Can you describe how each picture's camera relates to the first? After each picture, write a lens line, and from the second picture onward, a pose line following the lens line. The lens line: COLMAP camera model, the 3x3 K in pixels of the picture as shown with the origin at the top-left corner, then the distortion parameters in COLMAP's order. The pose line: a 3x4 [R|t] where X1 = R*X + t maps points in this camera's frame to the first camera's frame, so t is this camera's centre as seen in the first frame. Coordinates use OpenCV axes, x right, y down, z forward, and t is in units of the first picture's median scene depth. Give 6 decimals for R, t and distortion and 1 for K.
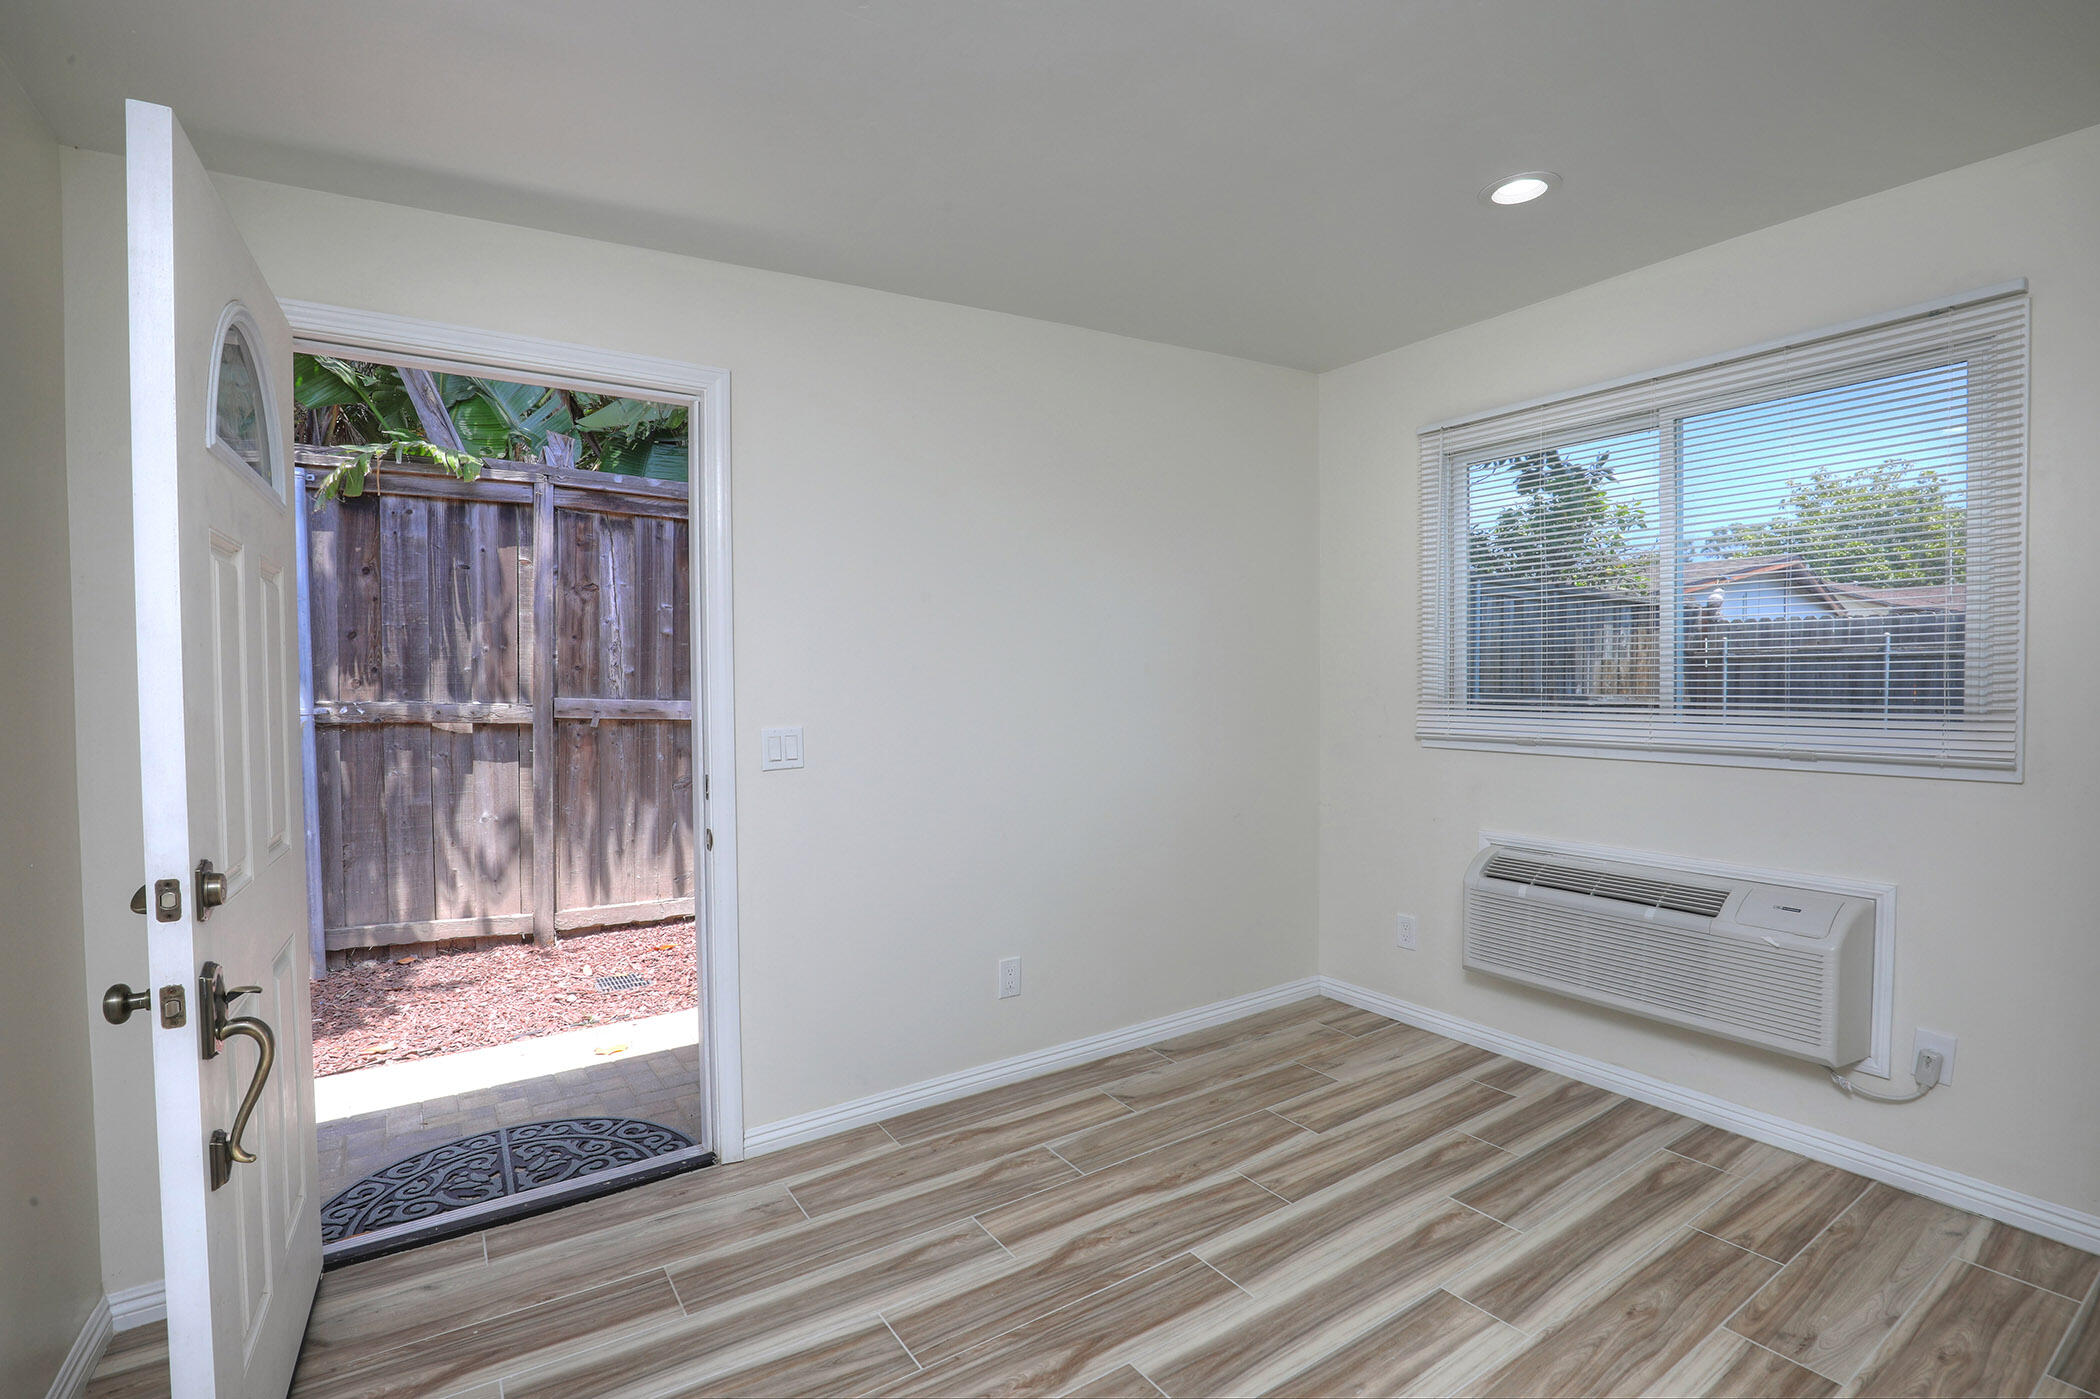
lens RADIAL K [[969.8, 0, 1051.9], [0, 969.8, 708.9], [0, 0, 1]] dist [-0.020182, -0.000617]
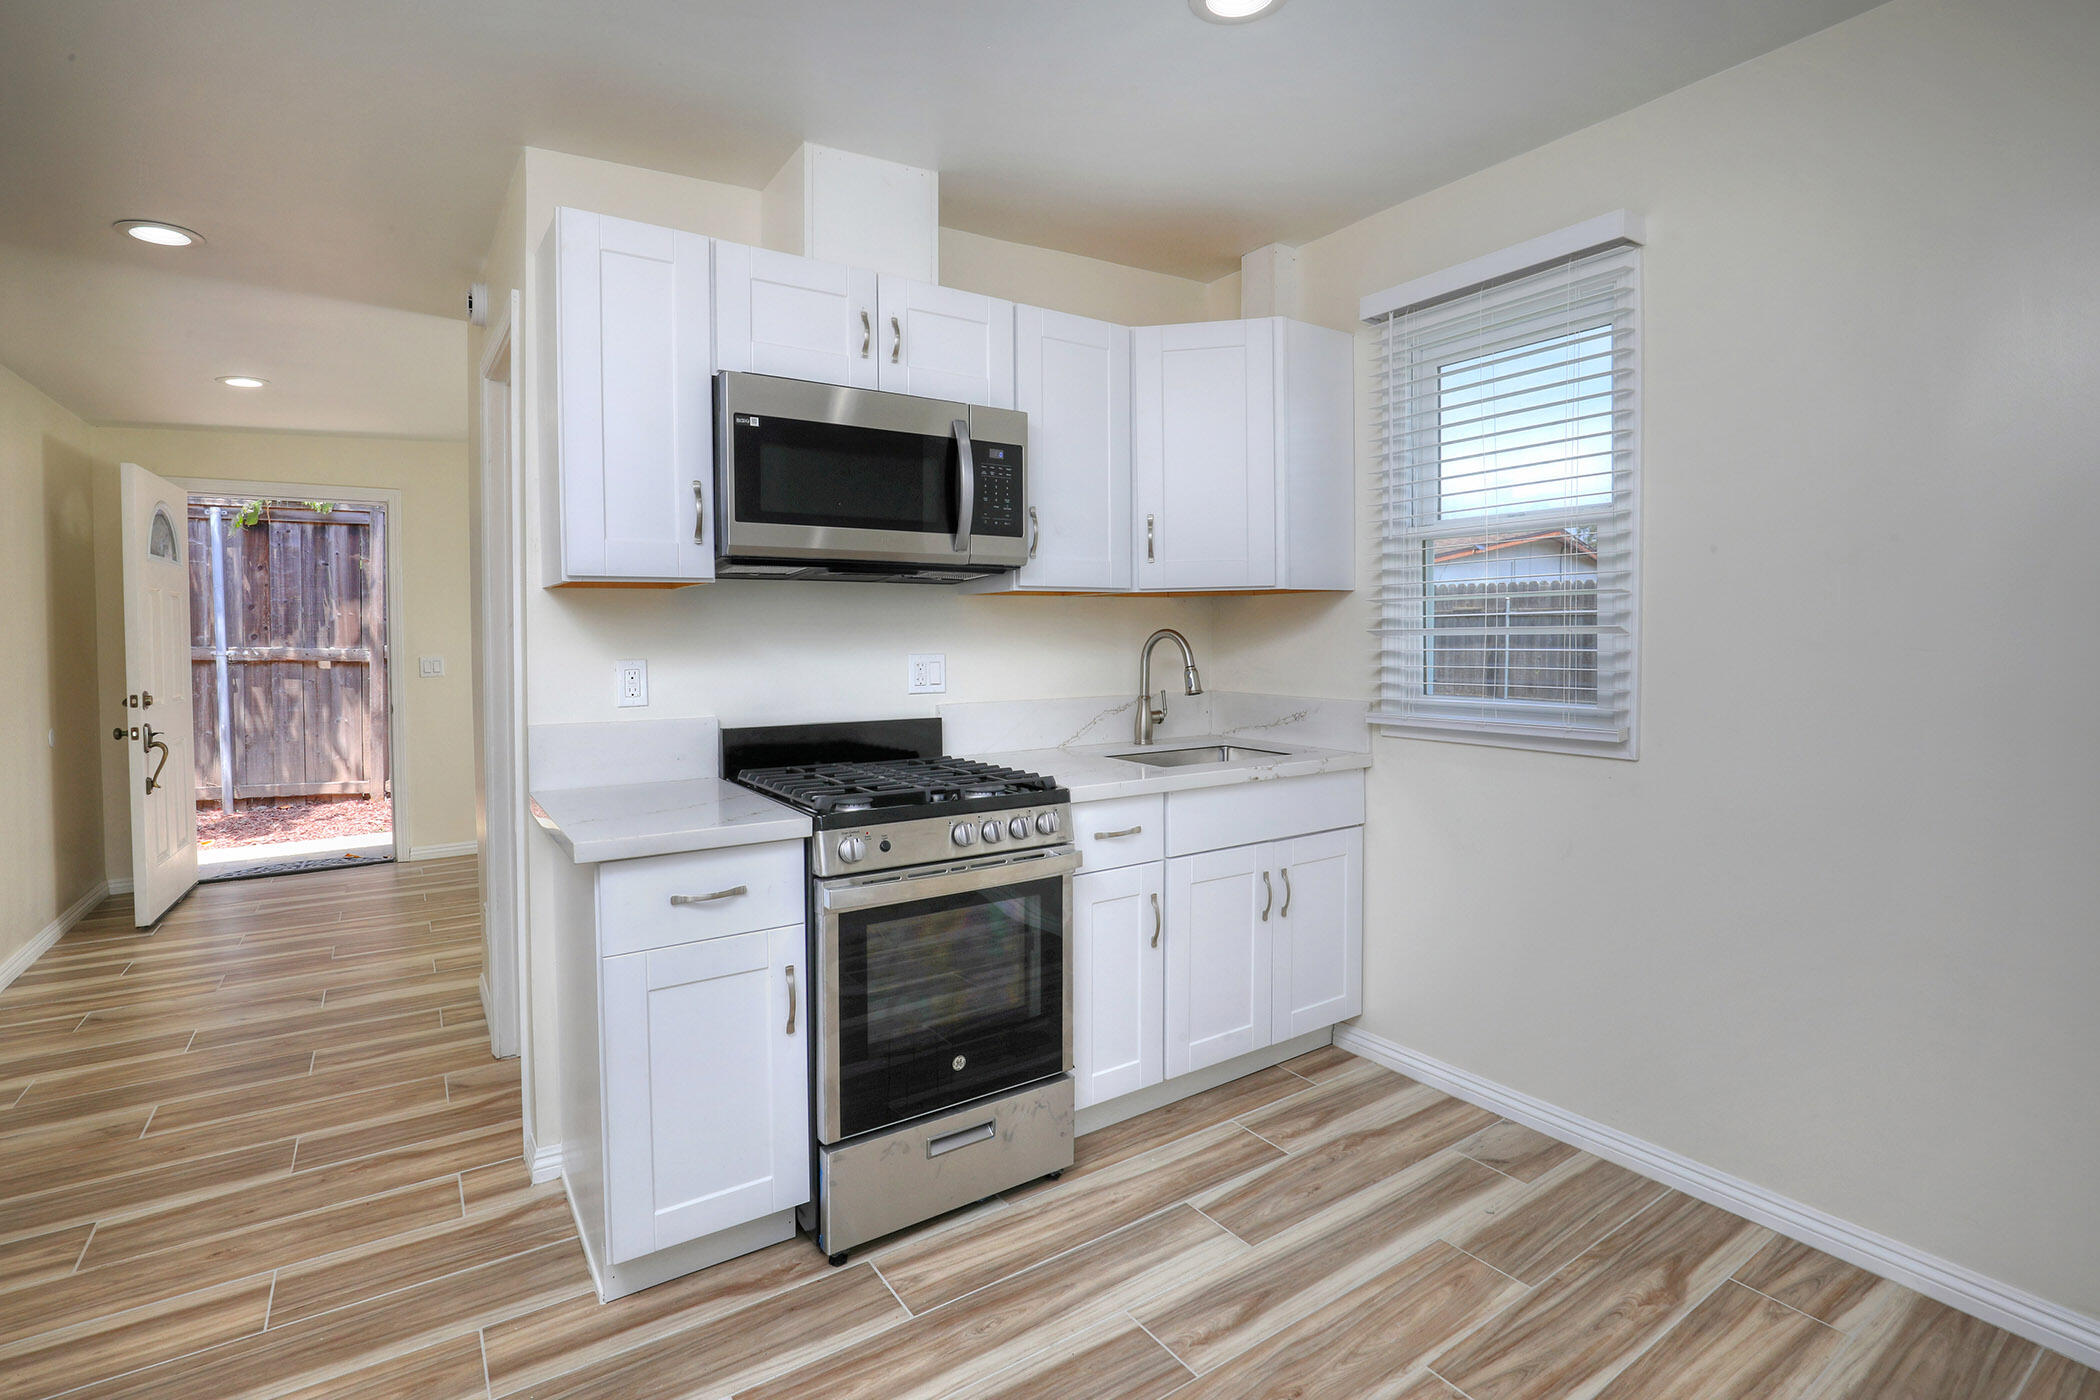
lens RADIAL K [[969.8, 0, 1044.8], [0, 969.8, 658.8], [0, 0, 1]] dist [-0.020182, -0.000617]
pose [[0.999967, 0.000568, 0.008060, 0.624077], [-0.000516, 0.999979, -0.006500, 0.022212], [-0.008063, 0.006496, 0.999946, -0.658593]]
